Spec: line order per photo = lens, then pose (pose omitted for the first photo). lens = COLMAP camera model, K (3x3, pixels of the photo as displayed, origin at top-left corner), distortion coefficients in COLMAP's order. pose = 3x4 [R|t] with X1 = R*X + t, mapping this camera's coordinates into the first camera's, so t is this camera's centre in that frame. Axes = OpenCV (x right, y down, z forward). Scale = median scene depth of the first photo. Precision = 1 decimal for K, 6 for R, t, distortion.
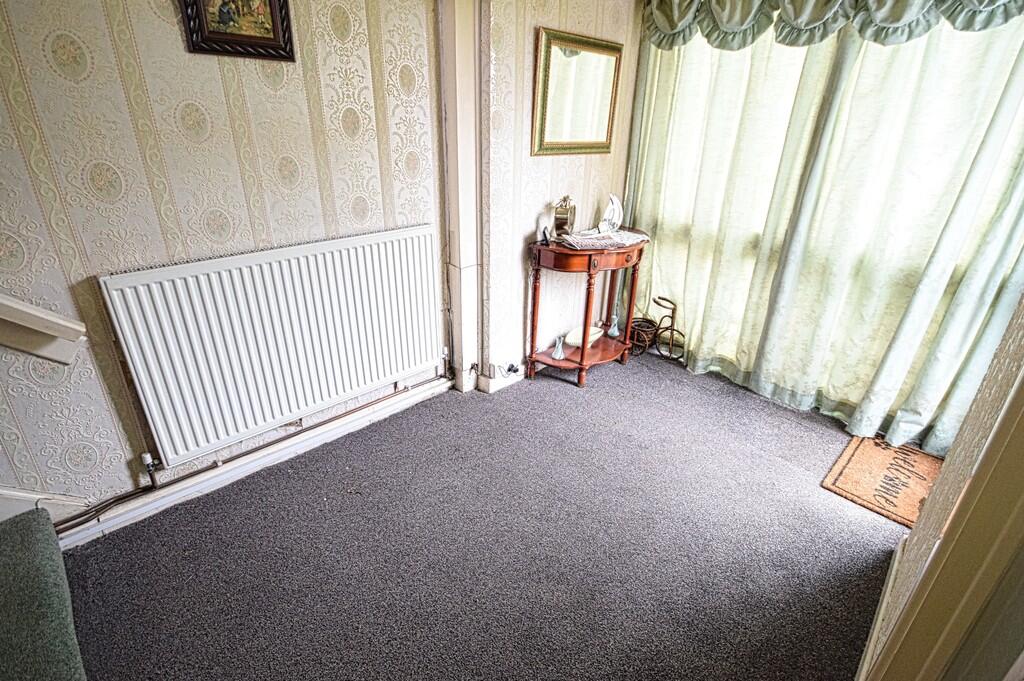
lens RADIAL K [[483.8, 0, 497.3], [0, 483.8, 341.9], [0, 0, 1]] dist [0.004867, -0.000027]
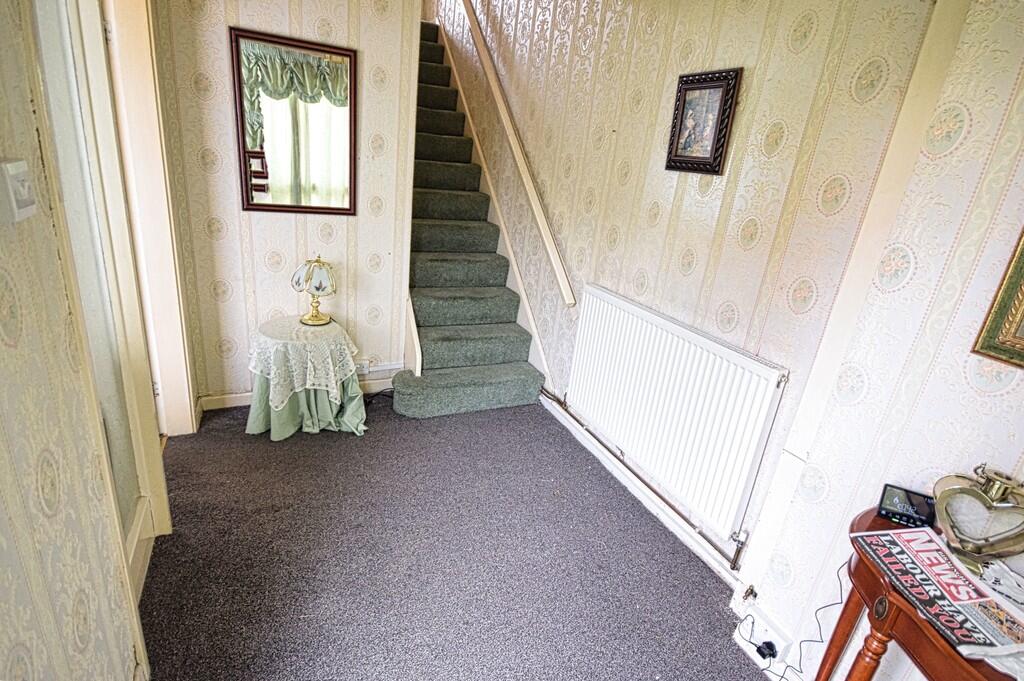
lens RADIAL K [[483.8, 0, 497.3], [0, 483.8, 341.9], [0, 0, 1]] dist [0.004867, -0.000027]
pose [[-0.325789, 0.294082, -0.898542, 0.883353], [-0.482069, 0.765896, 0.425456, -0.520360], [0.813309, 0.571768, -0.107753, 0.940846]]
